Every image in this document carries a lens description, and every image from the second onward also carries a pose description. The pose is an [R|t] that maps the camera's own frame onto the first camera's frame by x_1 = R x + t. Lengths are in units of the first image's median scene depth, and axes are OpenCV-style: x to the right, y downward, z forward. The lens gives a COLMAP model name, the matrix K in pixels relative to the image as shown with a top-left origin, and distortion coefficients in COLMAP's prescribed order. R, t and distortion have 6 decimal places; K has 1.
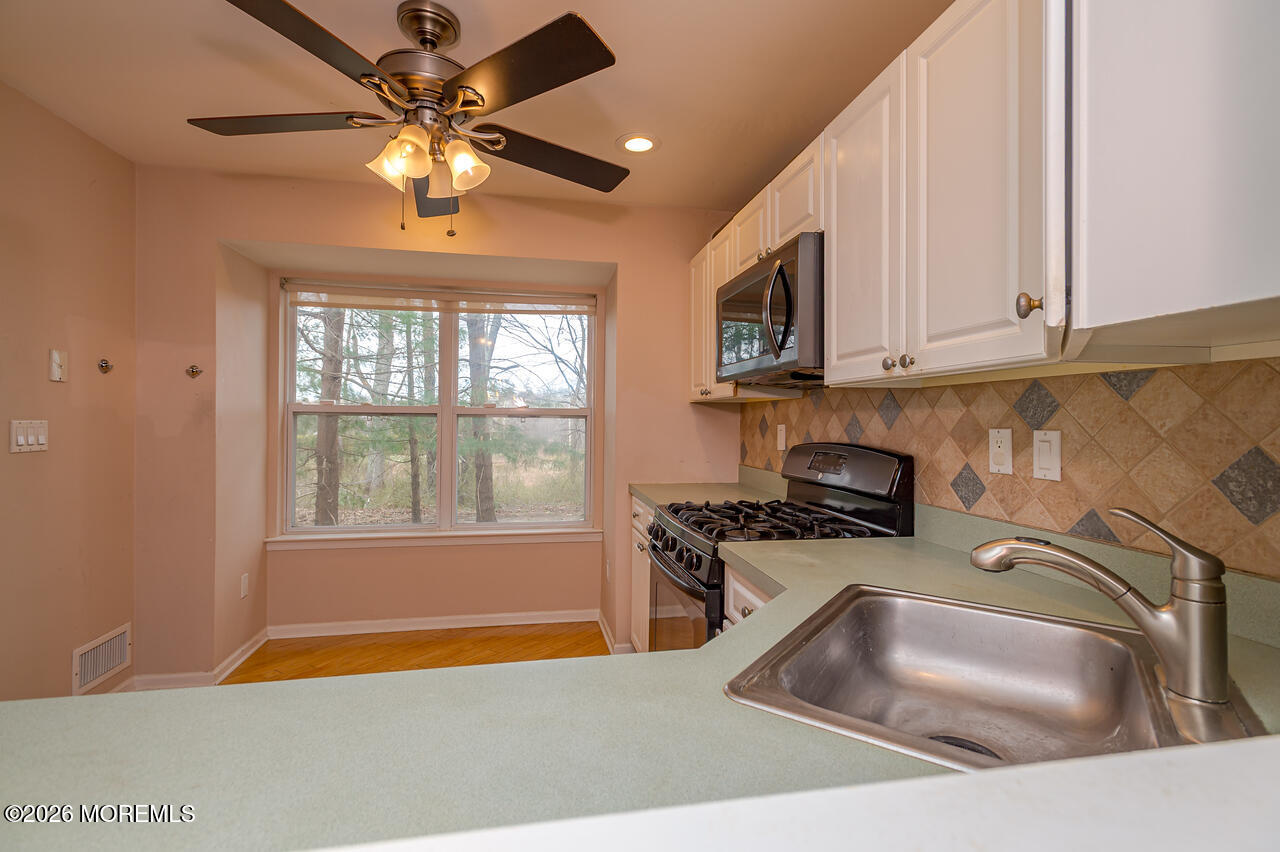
lens RADIAL K [[594.0, 0, 641.8], [0, 594.0, 424.5], [0, 0, 1]] dist [0.002546, -0.000287]
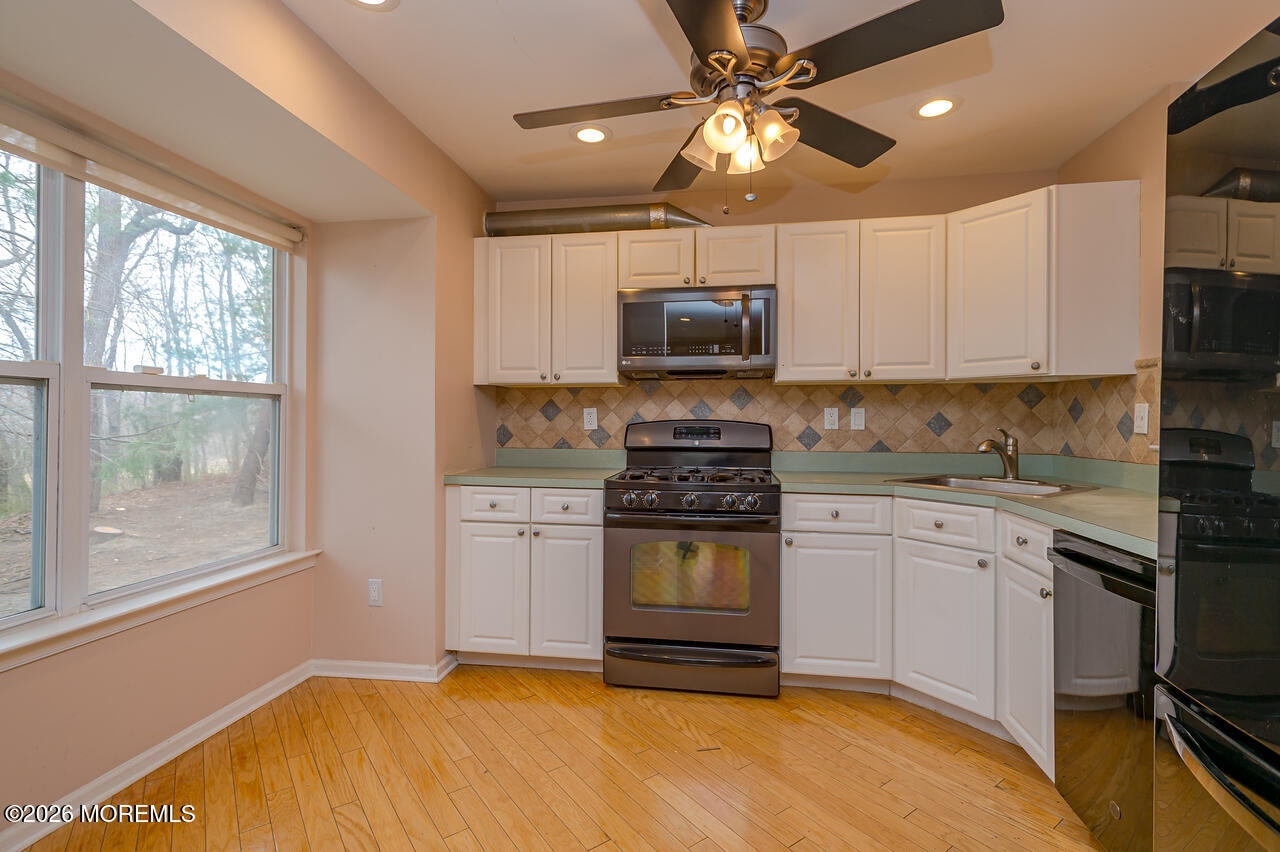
lens RADIAL K [[594.0, 0, 641.6], [0, 594.0, 423.7], [0, 0, 1]] dist [0.002546, -0.000287]
pose [[0.327277, -0.006443, 0.944907, -1.616103], [0.005943, 0.999971, 0.004761, 0.050141], [-0.944910, 0.004057, 0.327306, 0.968820]]
